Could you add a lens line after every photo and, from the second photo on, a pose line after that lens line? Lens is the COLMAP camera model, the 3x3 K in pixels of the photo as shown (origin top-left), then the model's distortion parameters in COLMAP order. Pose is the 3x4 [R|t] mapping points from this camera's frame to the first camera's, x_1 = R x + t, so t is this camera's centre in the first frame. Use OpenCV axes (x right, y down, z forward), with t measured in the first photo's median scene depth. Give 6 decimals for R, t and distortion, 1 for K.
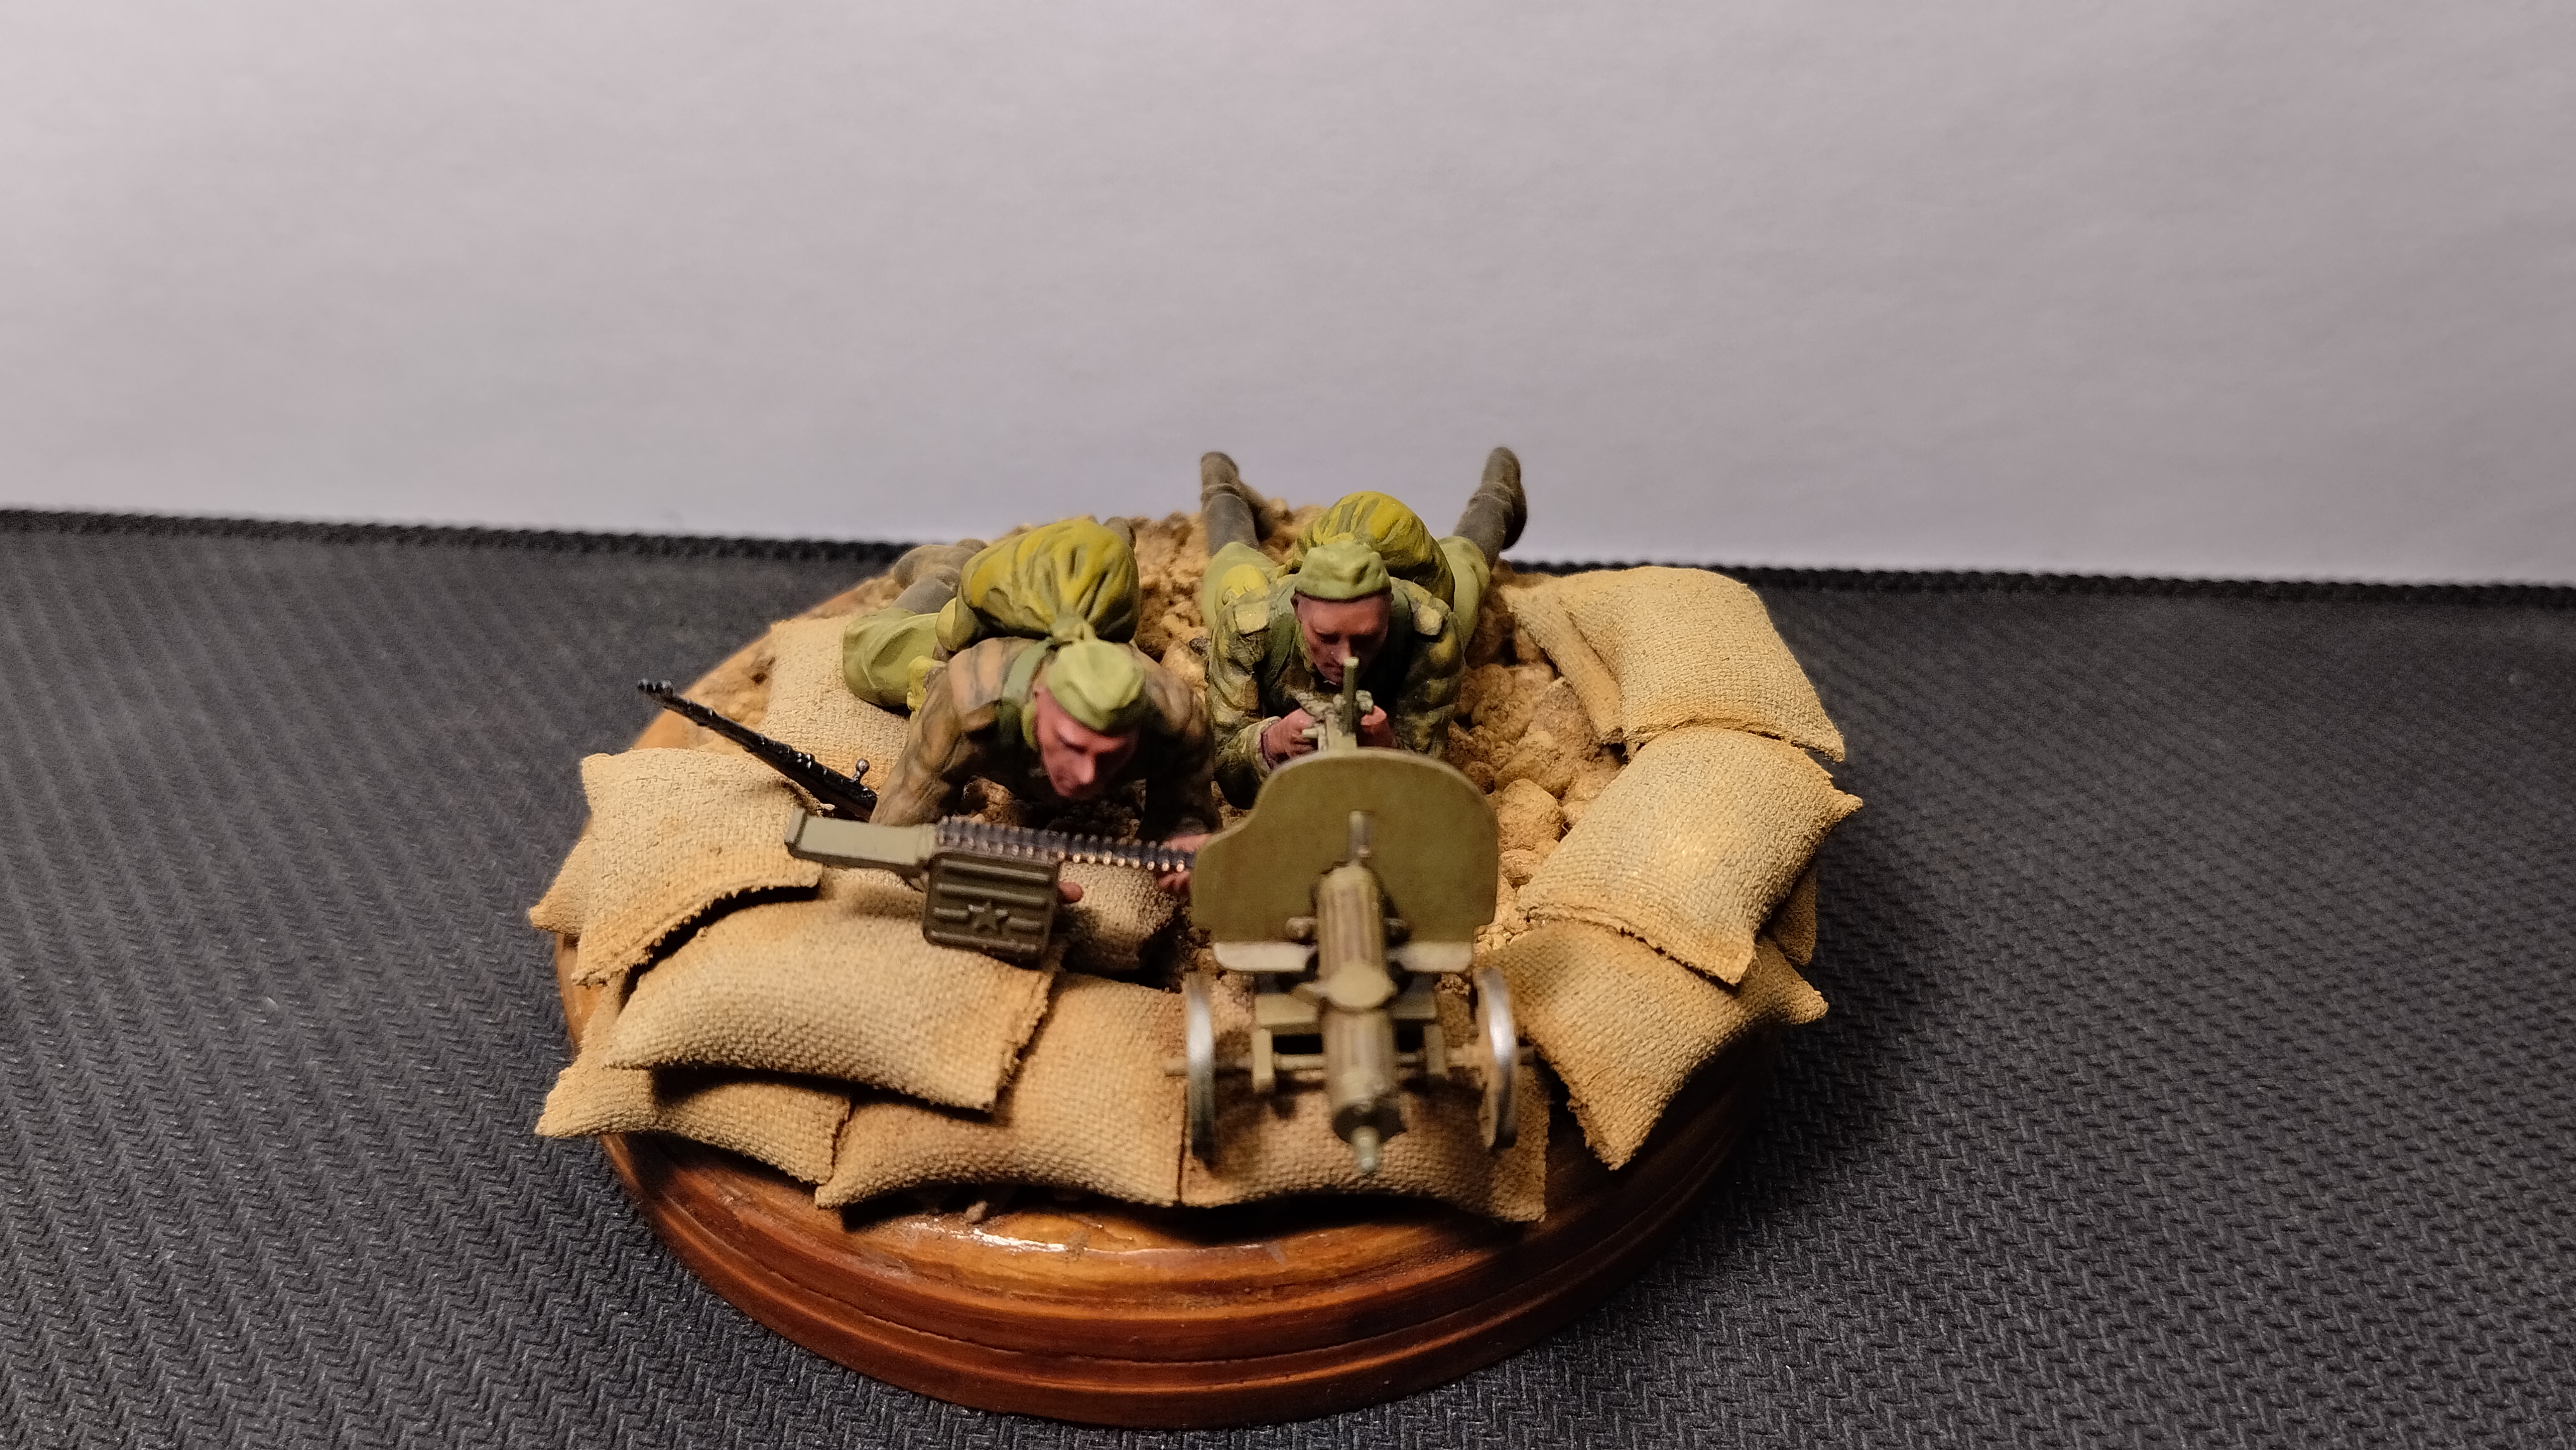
lens RADIAL K [[2038.2, 0, 1288.0], [0, 2038.2, 725.0], [0, 0, 1]] dist [0.004225, -0.001490]
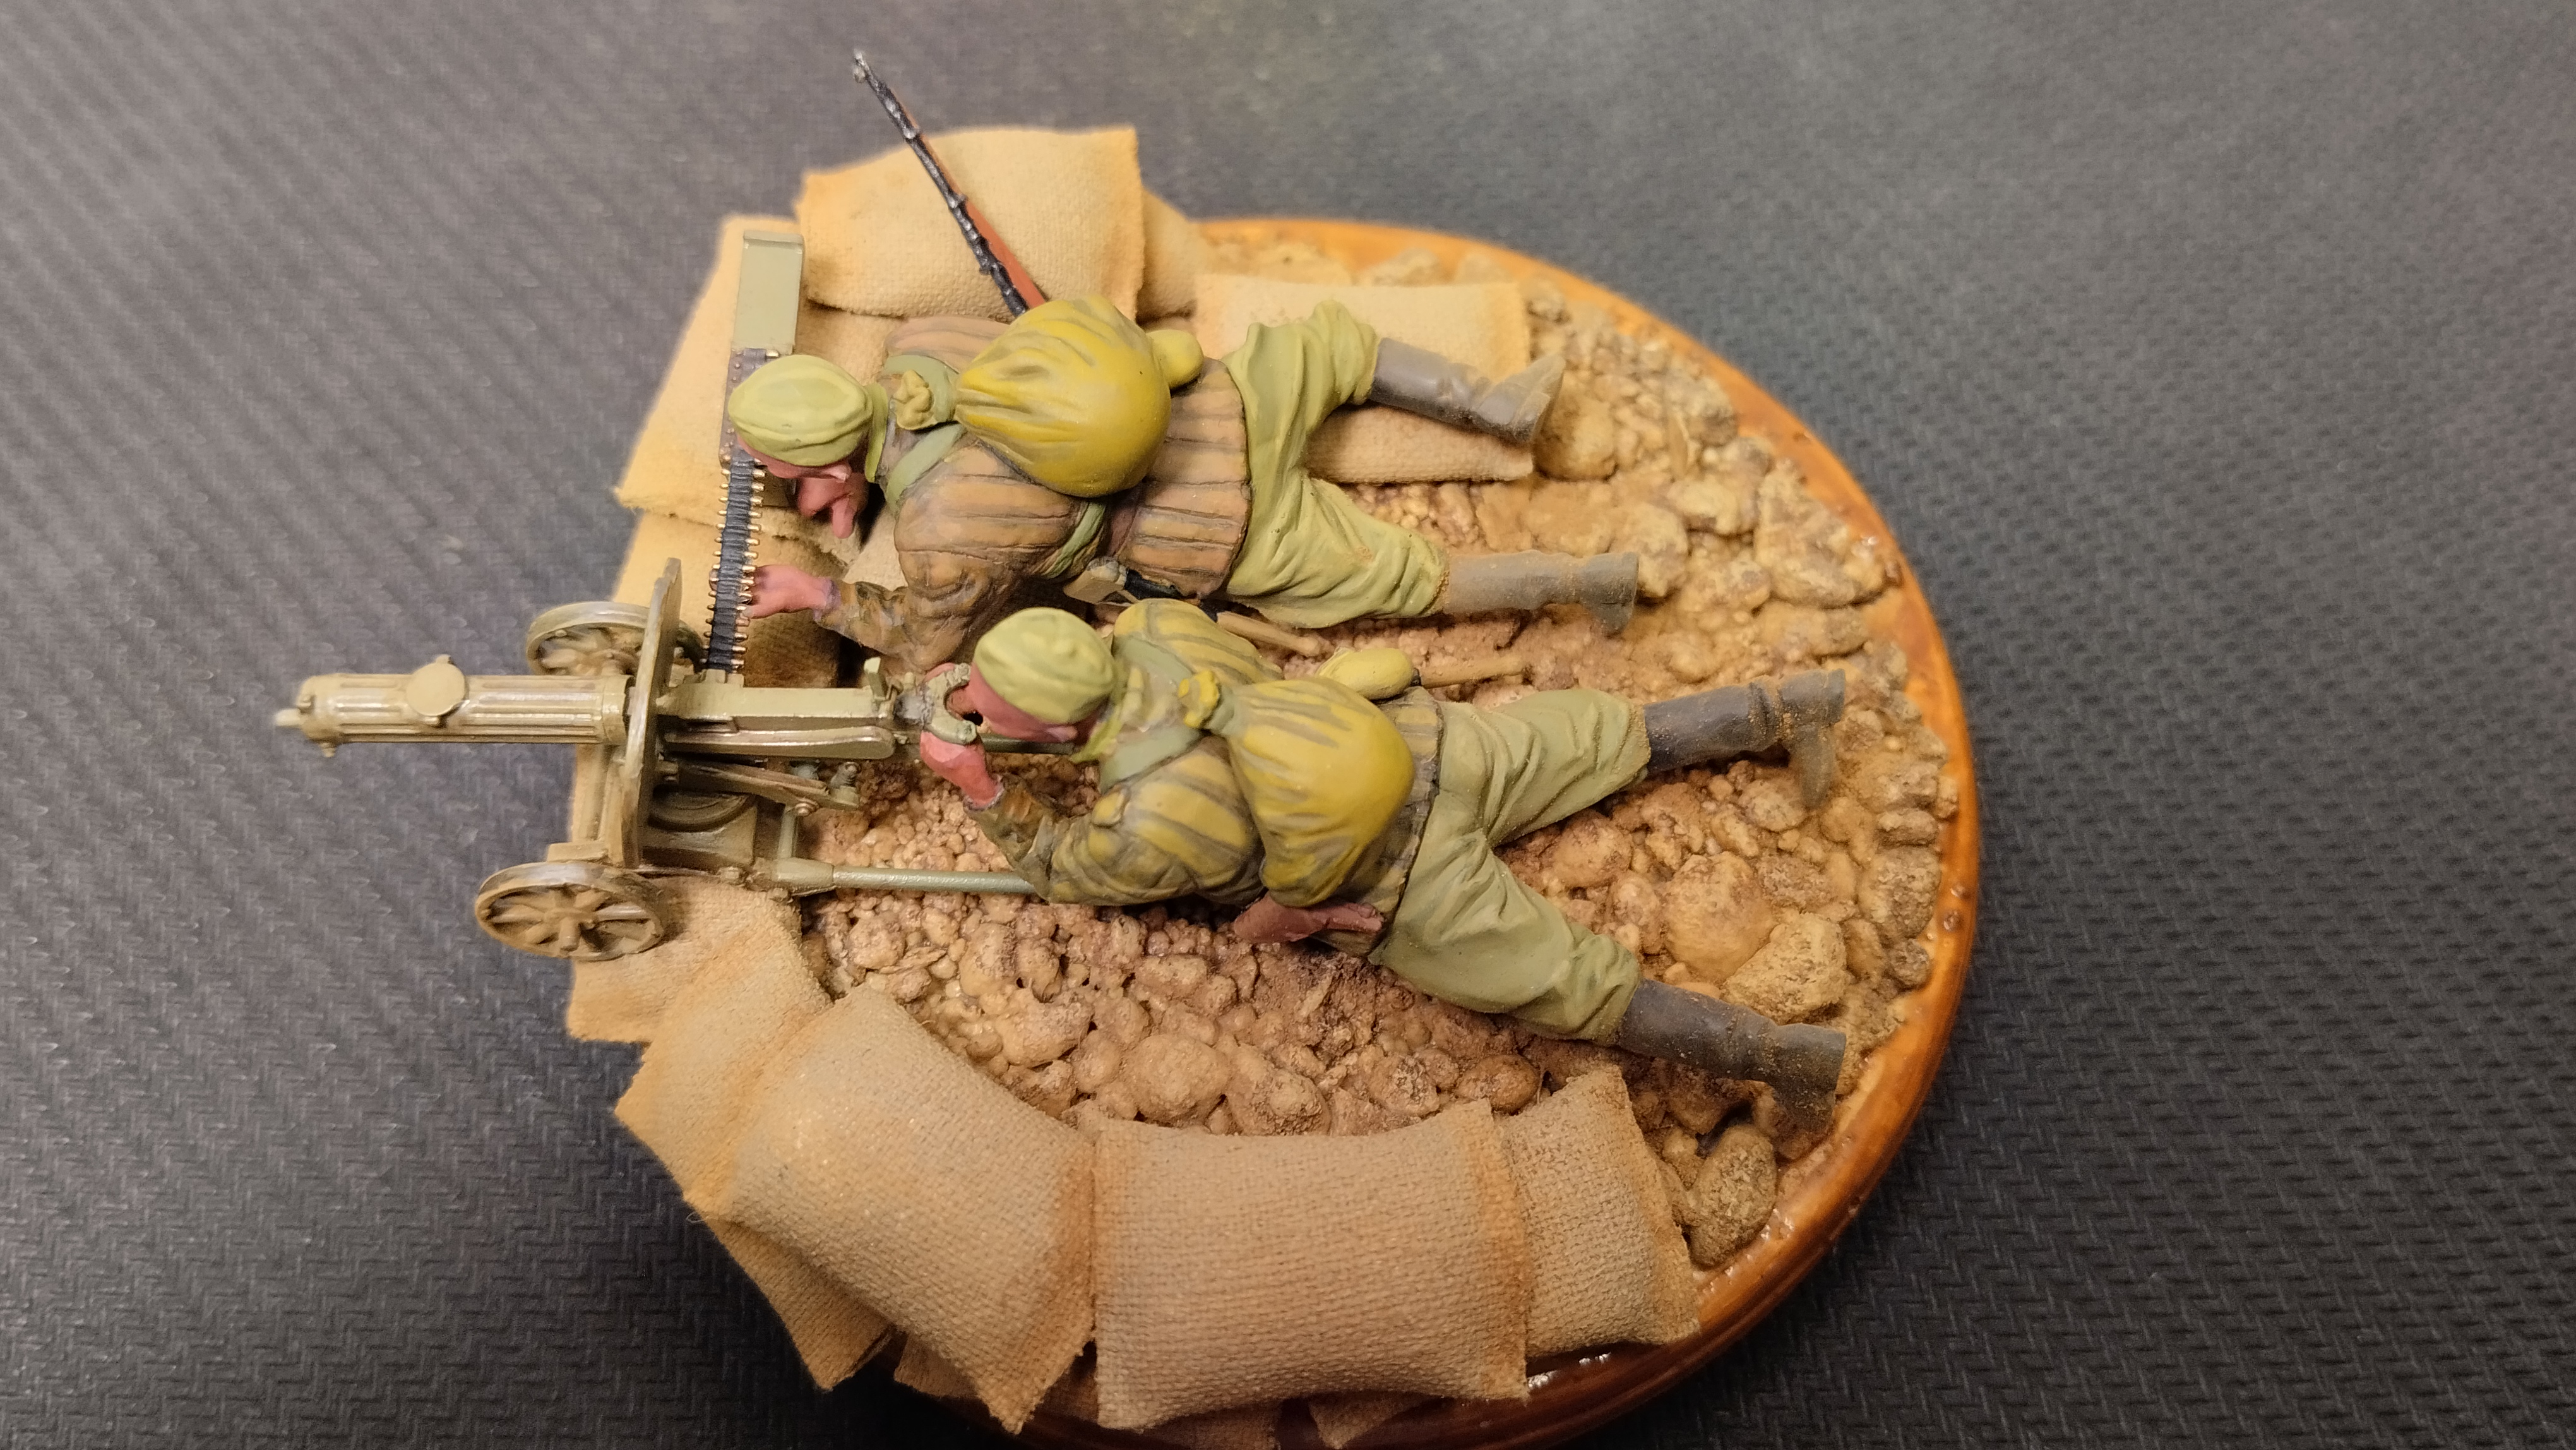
lens RADIAL K [[2038.2, 0, 1288.0], [0, 2038.2, 725.0], [0, 0, 1]] dist [0.004225, -0.001490]
pose [[0.994207, -0.078735, 0.073163, -0.164359], [0.038464, 0.896268, 0.441842, -0.171981], [-0.100362, -0.436469, 0.894104, 0.054235]]
